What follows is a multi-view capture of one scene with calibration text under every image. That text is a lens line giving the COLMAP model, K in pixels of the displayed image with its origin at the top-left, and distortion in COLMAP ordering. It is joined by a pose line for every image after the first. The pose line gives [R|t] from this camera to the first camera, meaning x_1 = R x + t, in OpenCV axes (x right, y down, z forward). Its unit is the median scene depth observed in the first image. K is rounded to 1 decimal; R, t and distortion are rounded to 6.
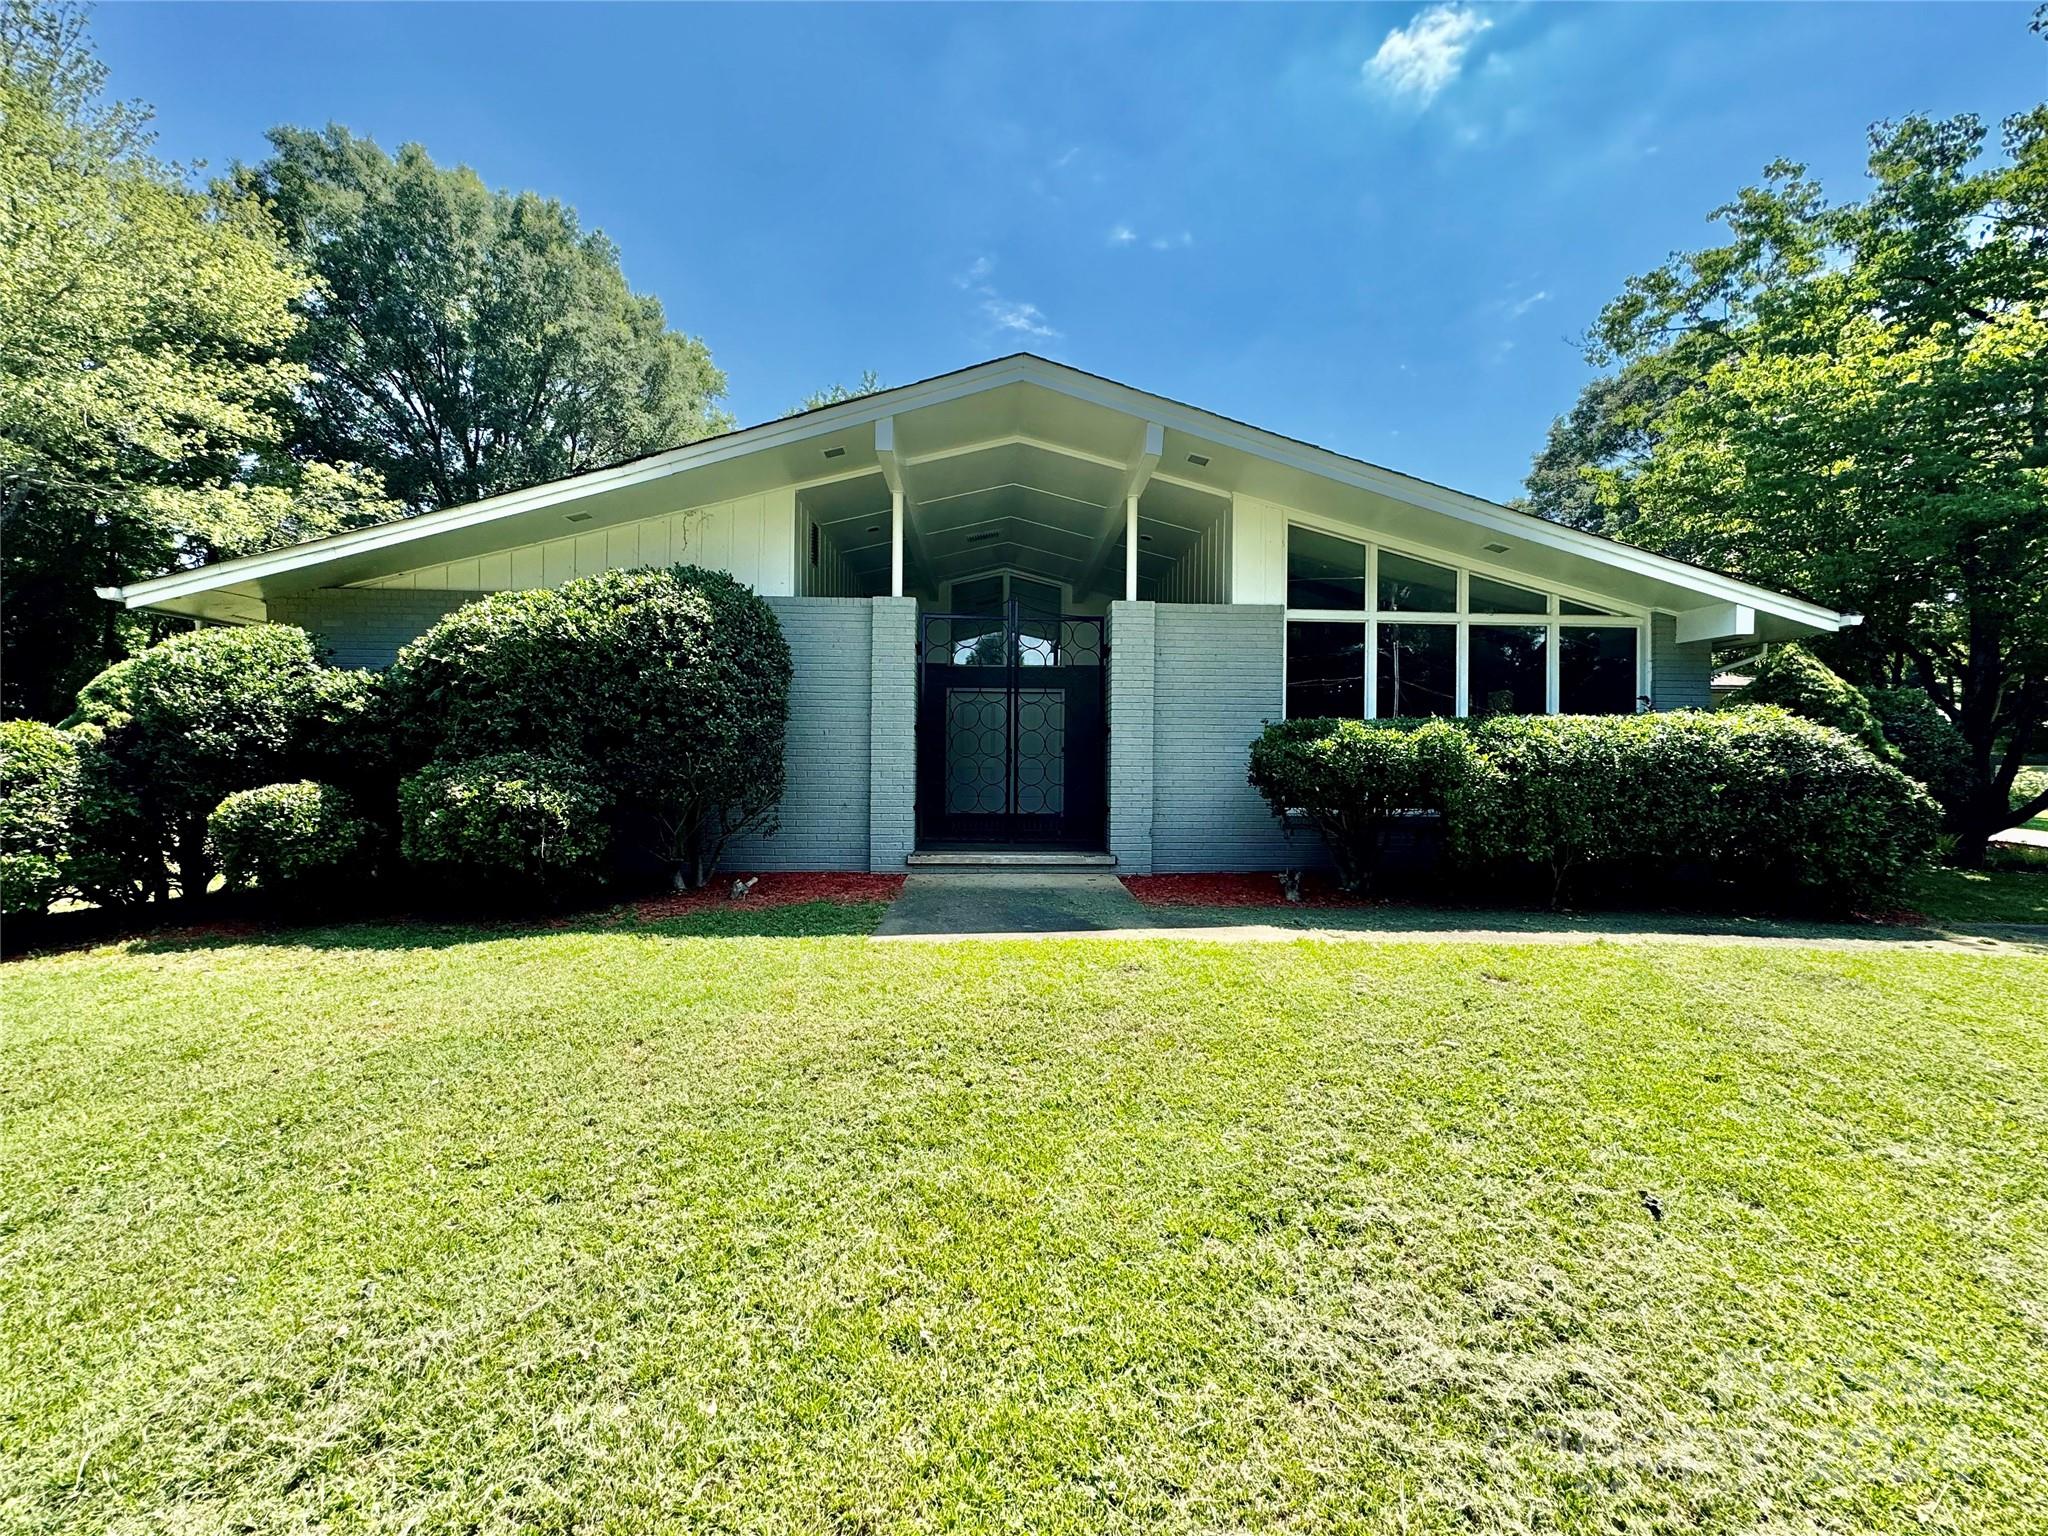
lens RADIAL K [[817.1, 0, 1017.0], [0, 817.1, 772.2], [0, 0, 1]] dist [-0.004065, 0.000132]
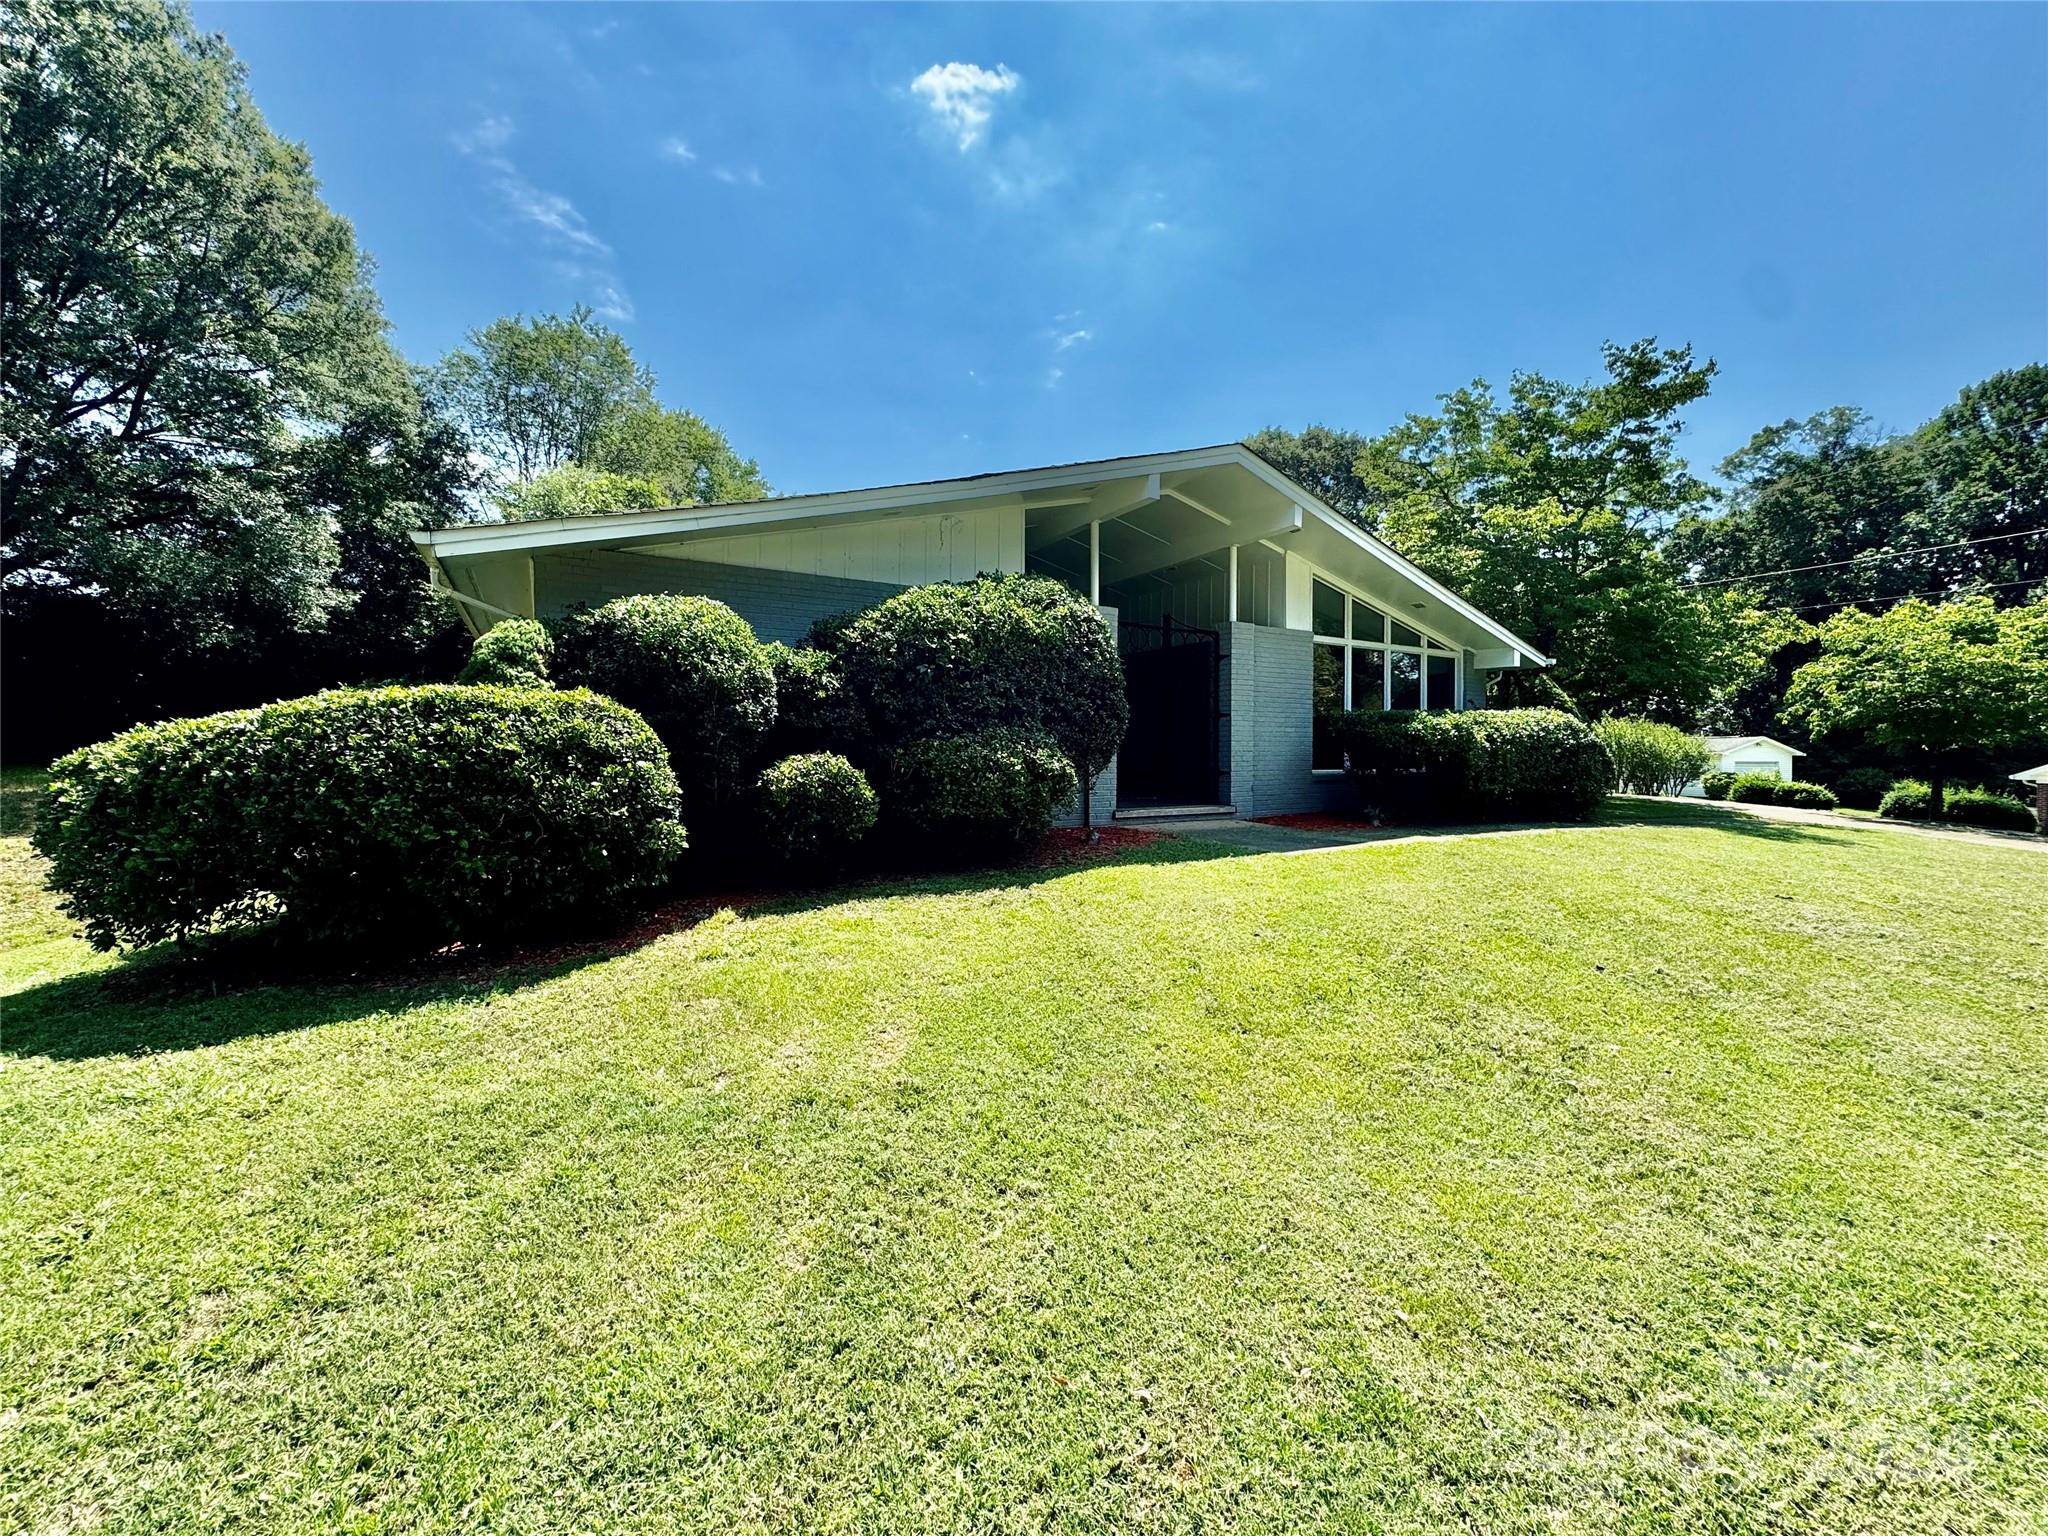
lens RADIAL K [[849.5, 0, 1038.7], [0, 849.5, 762.9], [0, 0, 1]] dist [0.004017, 0.000227]
pose [[0.869783, -0.011198, 0.493307, -0.857944], [0.008382, 0.999934, 0.007919, 0.014537], [-0.493363, -0.002753, 0.869819, -0.084782]]
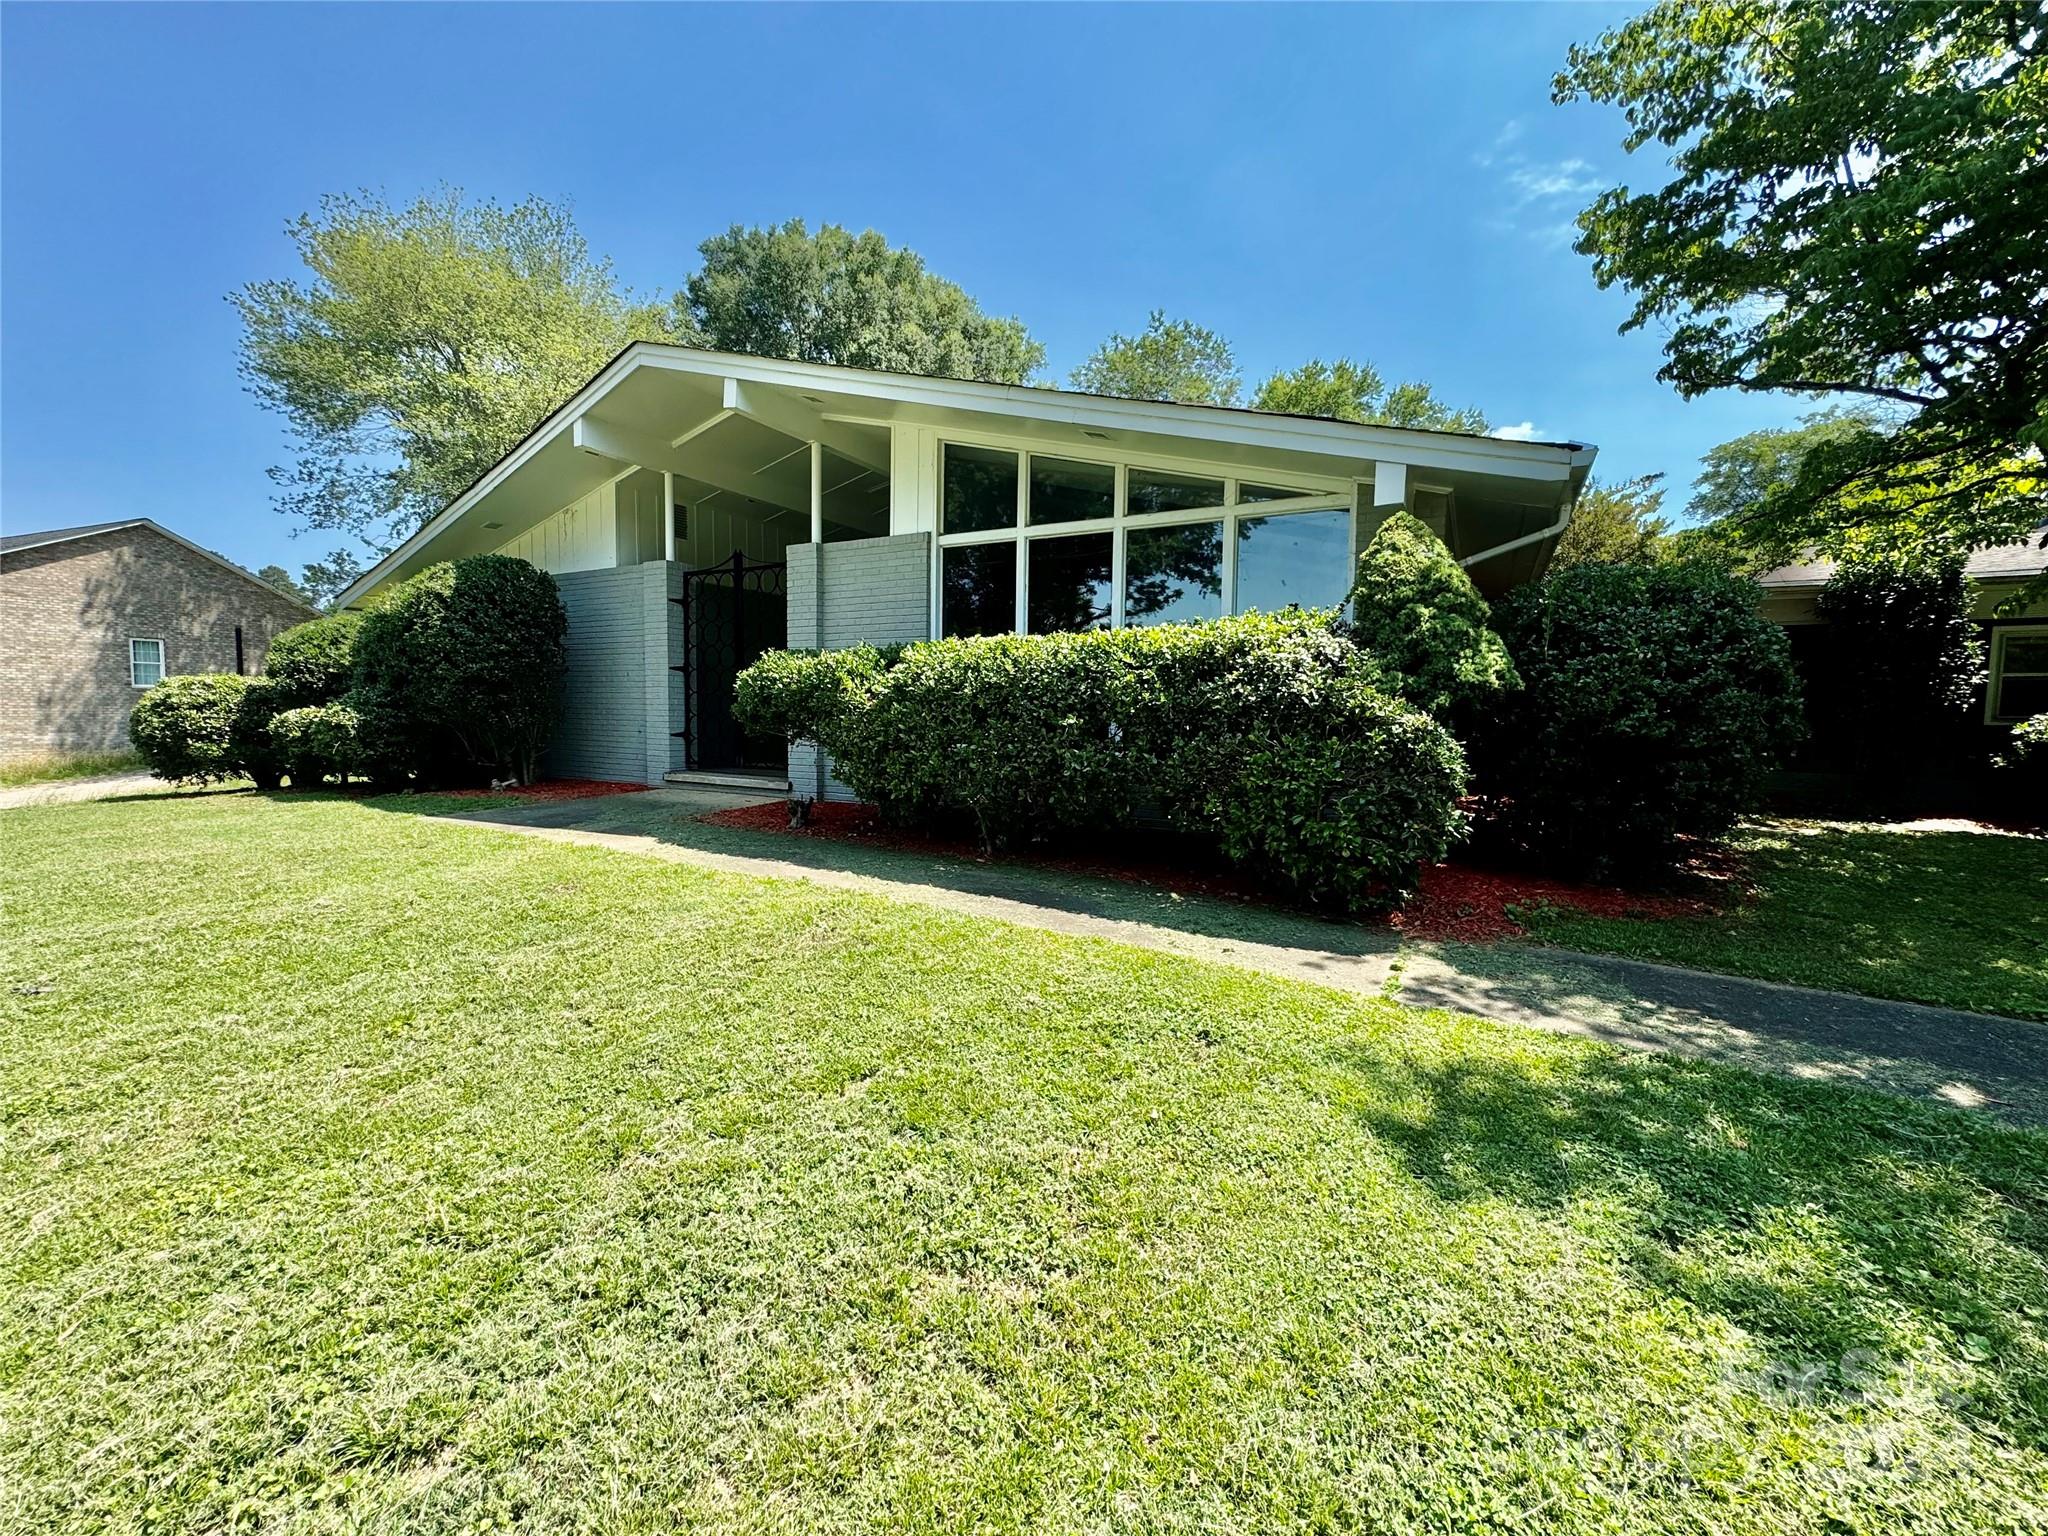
lens RADIAL K [[817.1, 0, 1037.4], [0, 817.1, 756.4], [0, 0, 1]] dist [-0.004065, 0.000132]
pose [[0.854518, 0.033477, -0.518342, 0.941165], [-0.012585, 0.998962, 0.043770, 0.015428], [0.519270, -0.030878, 0.854053, 0.239945]]
